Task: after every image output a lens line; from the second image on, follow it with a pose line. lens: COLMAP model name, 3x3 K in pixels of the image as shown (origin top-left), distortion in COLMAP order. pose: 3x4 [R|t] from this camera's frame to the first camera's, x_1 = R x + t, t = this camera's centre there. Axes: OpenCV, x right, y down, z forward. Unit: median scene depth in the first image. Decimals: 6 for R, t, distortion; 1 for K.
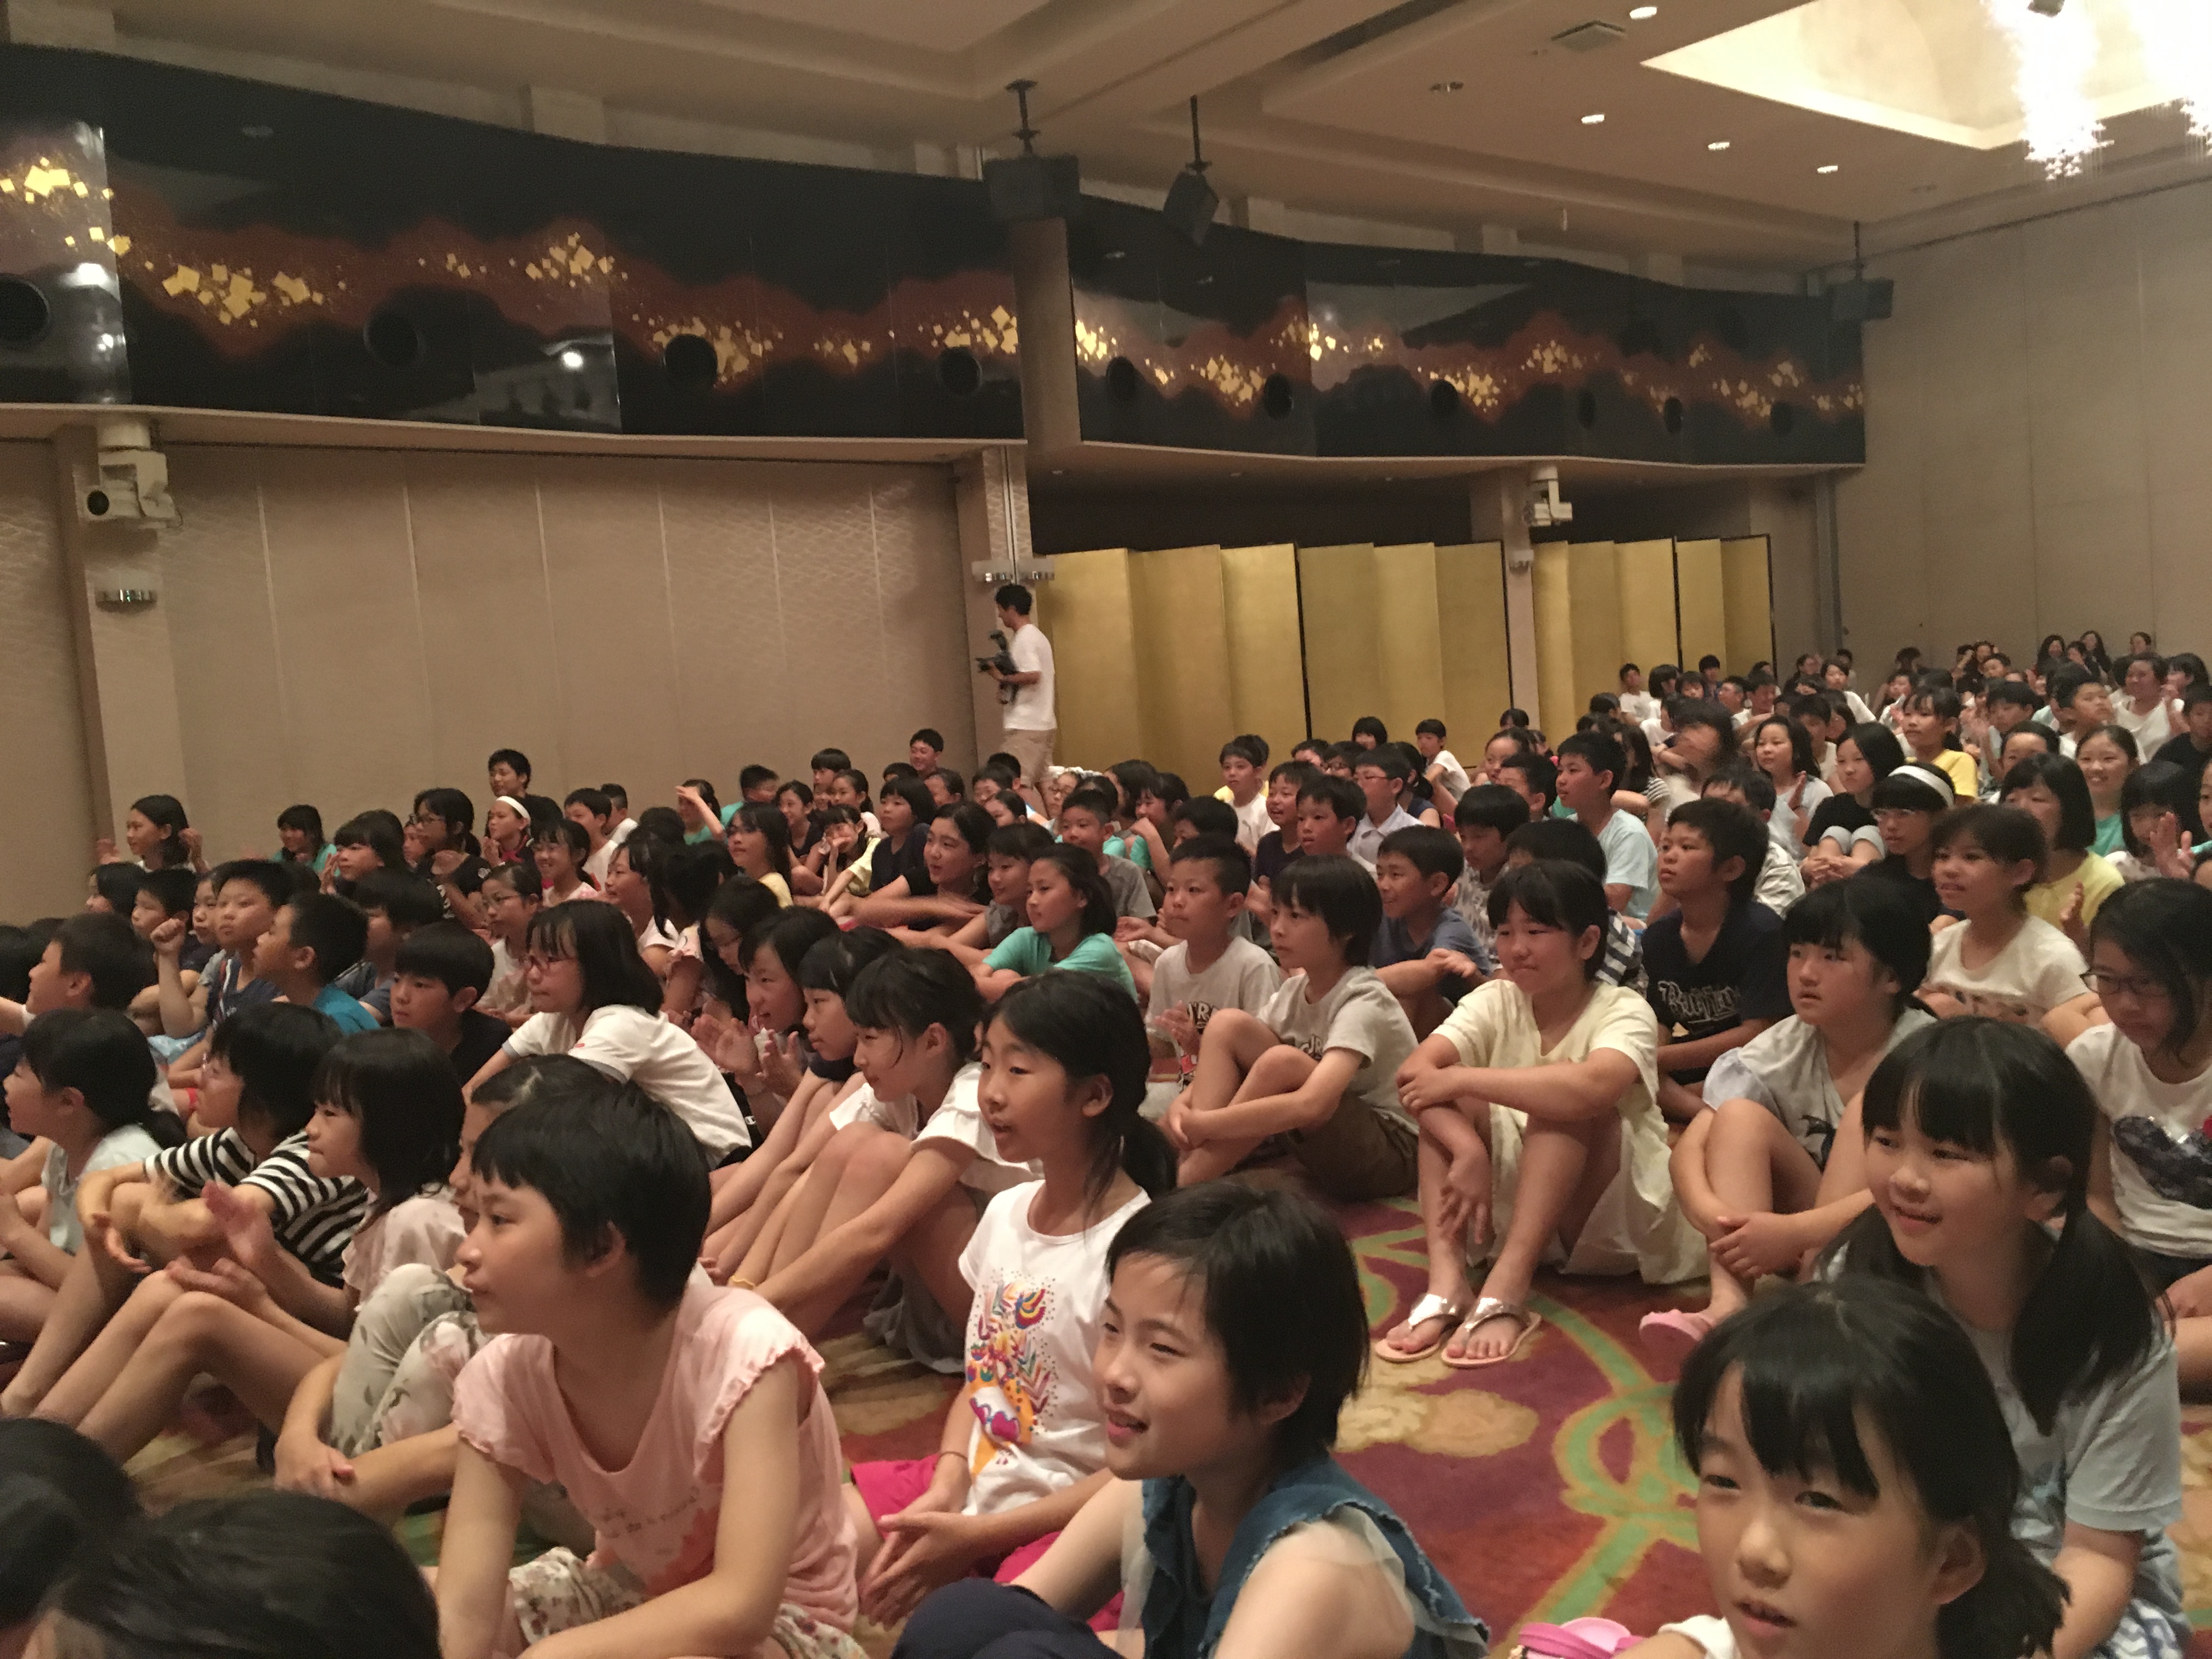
lens RADIAL K [[1944.7, 0, 1106.0], [0, 1944.7, 829.5], [0, 0, 1]] dist [0.097841, -0.134971]
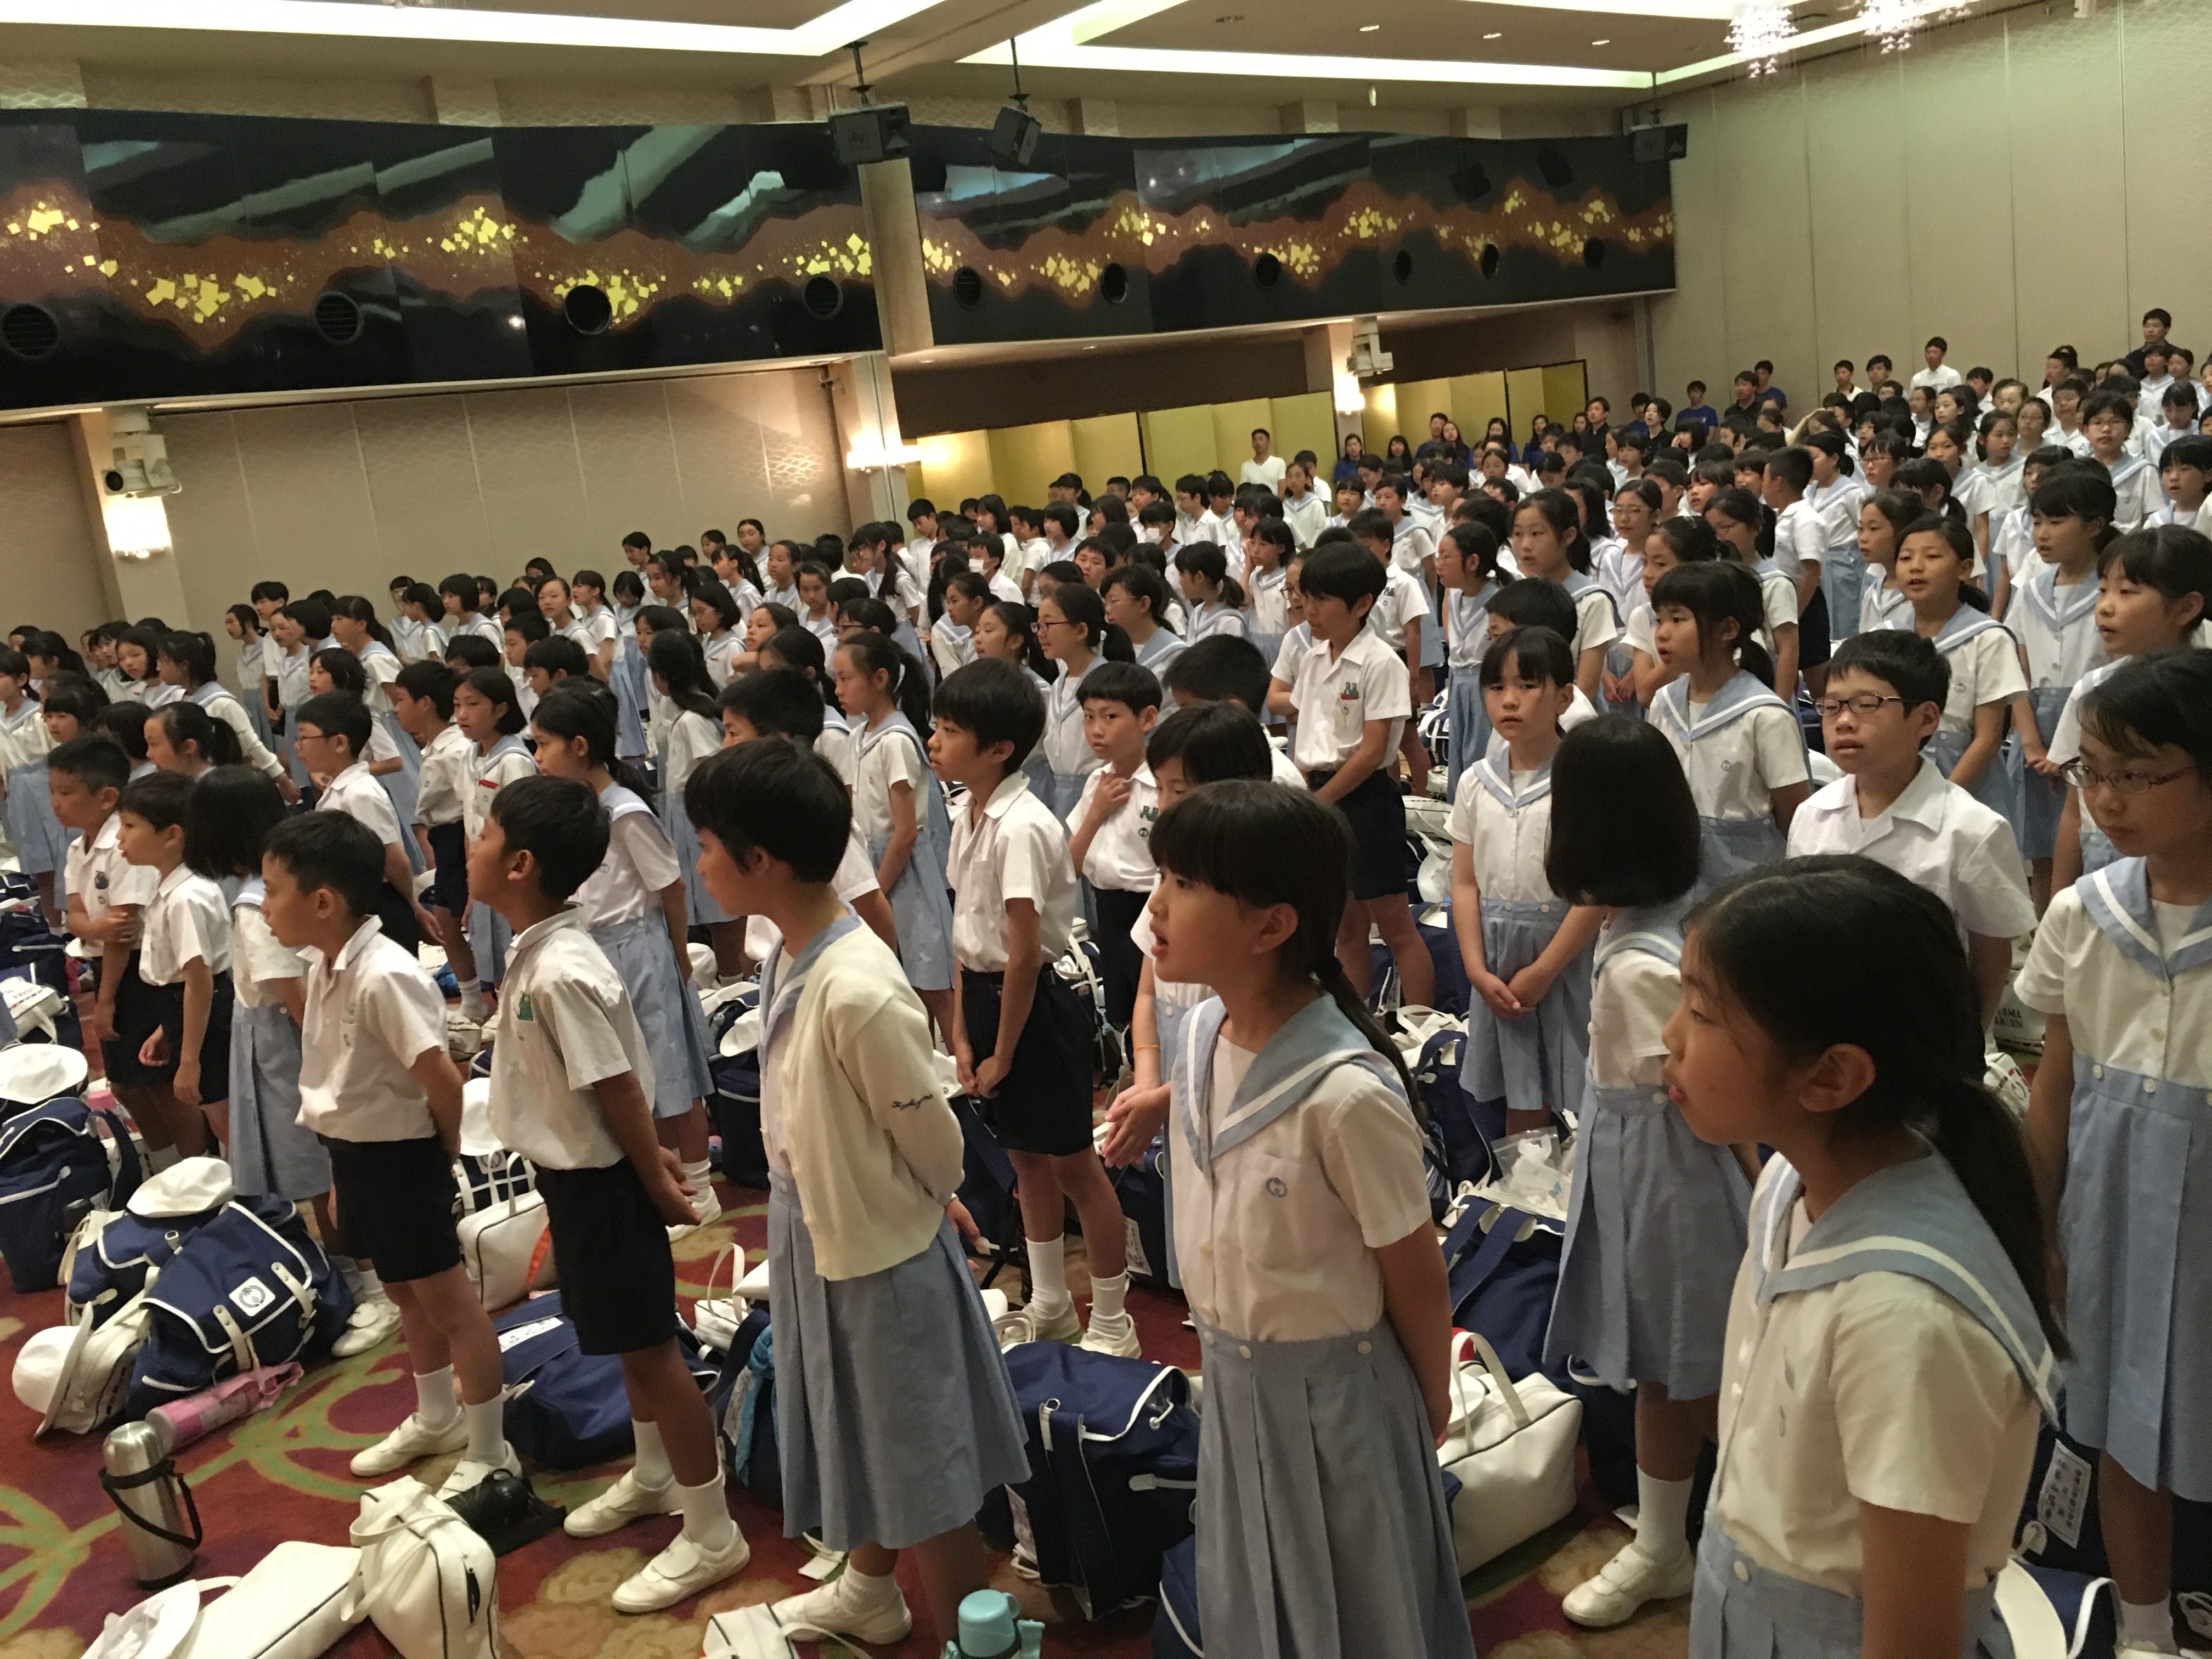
lens RADIAL K [[1944.7, 0, 1106.0], [0, 1944.7, 829.5], [0, 0, 1]] dist [0.097841, -0.134971]
pose [[0.998611, -0.051995, 0.008563, 0.066788], [0.050693, 0.992264, 0.113325, -0.041464], [-0.014389, -0.112733, 0.993521, -0.196682]]
